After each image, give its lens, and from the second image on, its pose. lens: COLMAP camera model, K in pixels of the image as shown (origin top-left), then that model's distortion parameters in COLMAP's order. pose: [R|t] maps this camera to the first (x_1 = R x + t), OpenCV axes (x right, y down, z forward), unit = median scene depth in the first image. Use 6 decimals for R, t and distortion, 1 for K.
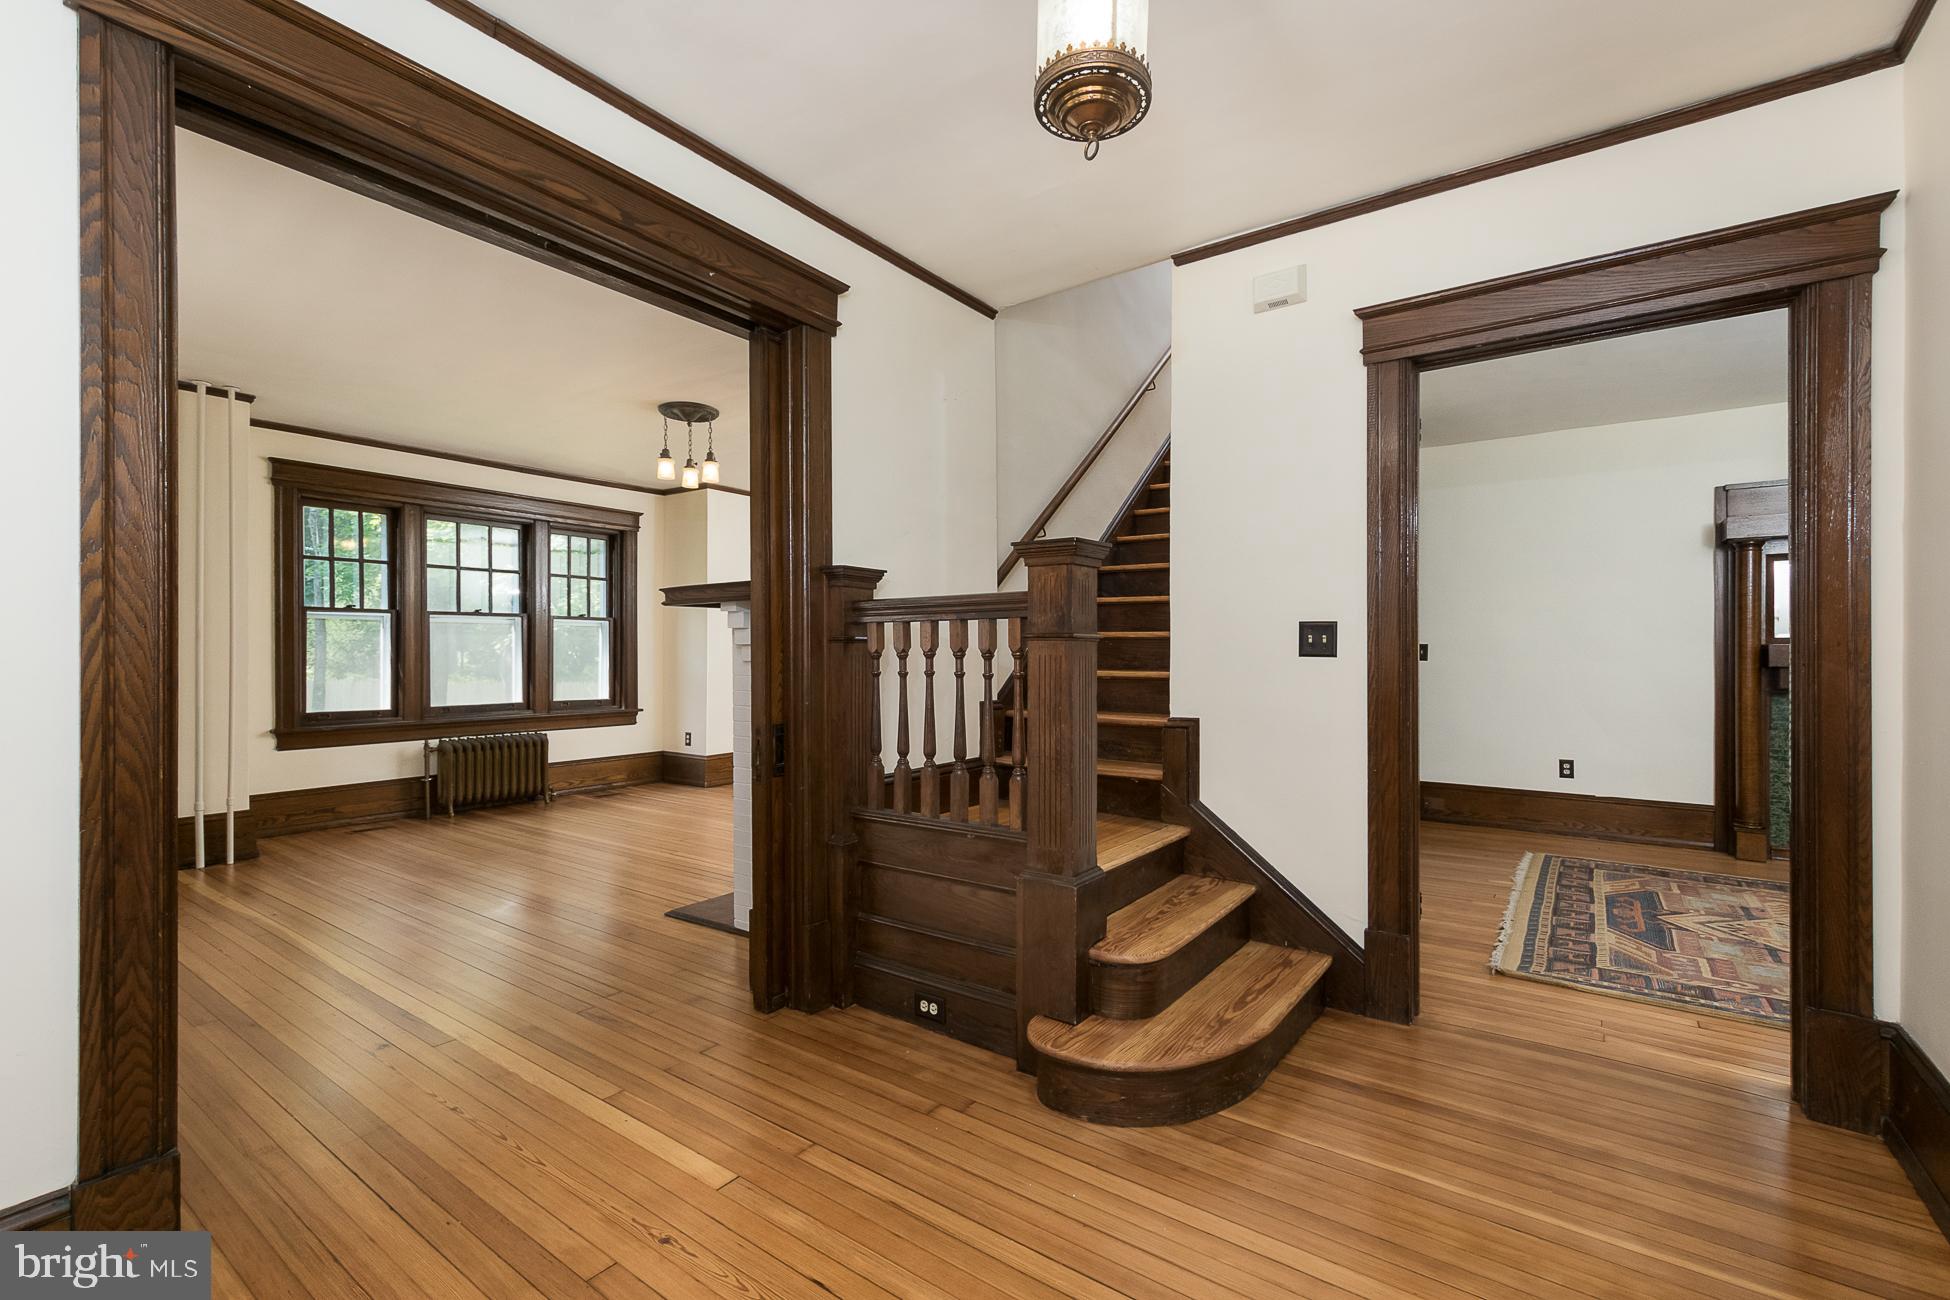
lens RADIAL K [[848.1, 0, 984.6], [0, 848.1, 653.1], [0, 0, 1]] dist [0.007675, 0.000072]
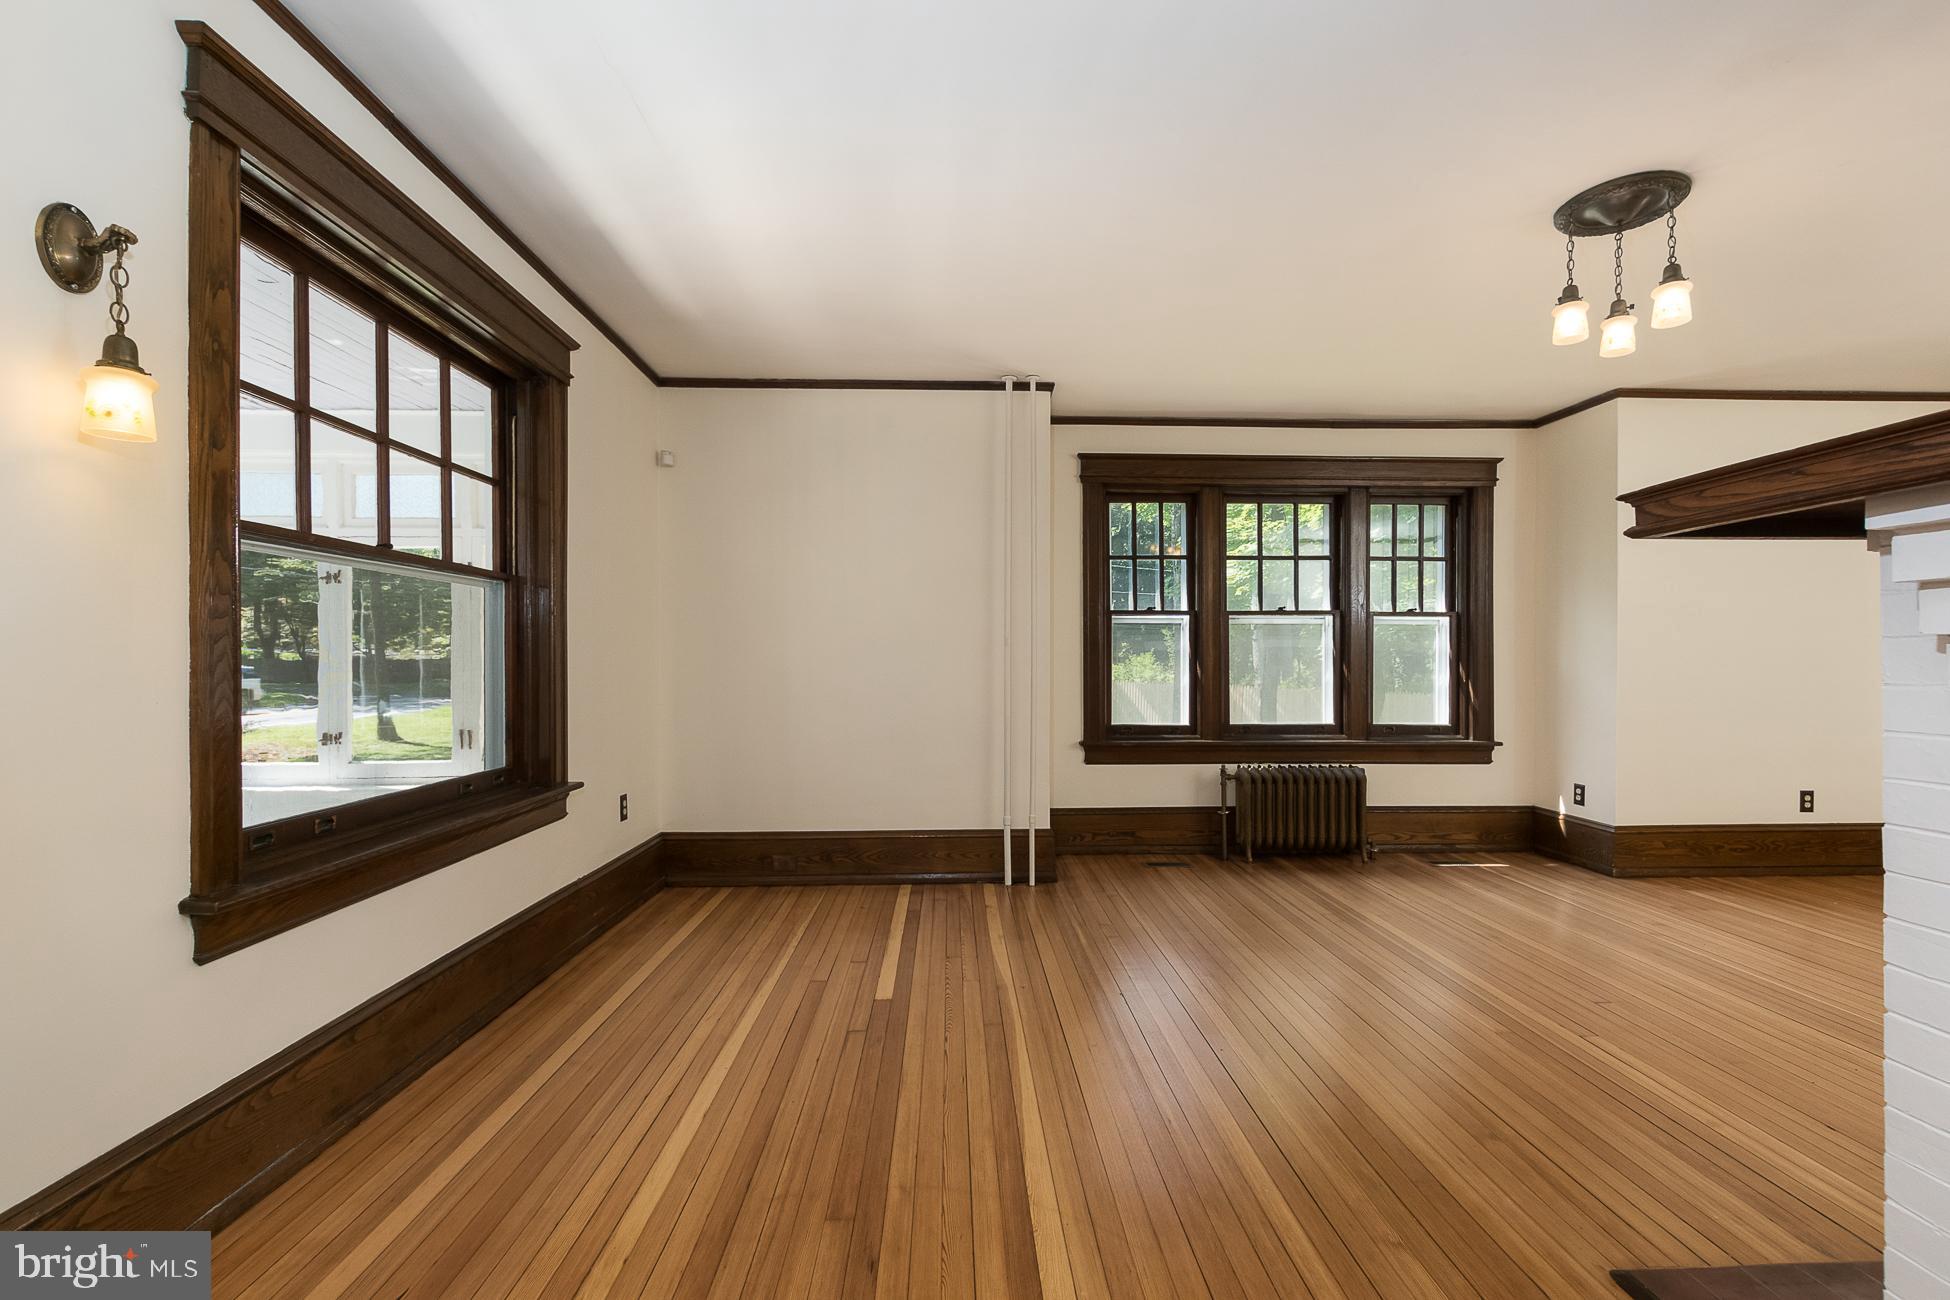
lens RADIAL K [[848.1, 0, 973.2], [0, 848.1, 658.1], [0, 0, 1]] dist [0.007675, 0.000072]
pose [[0.606230, -0.000161, -0.795289, -0.132568], [-0.001166, 0.999999, -0.001091, -0.001378], [0.795288, 0.001589, 0.606229, 0.280628]]
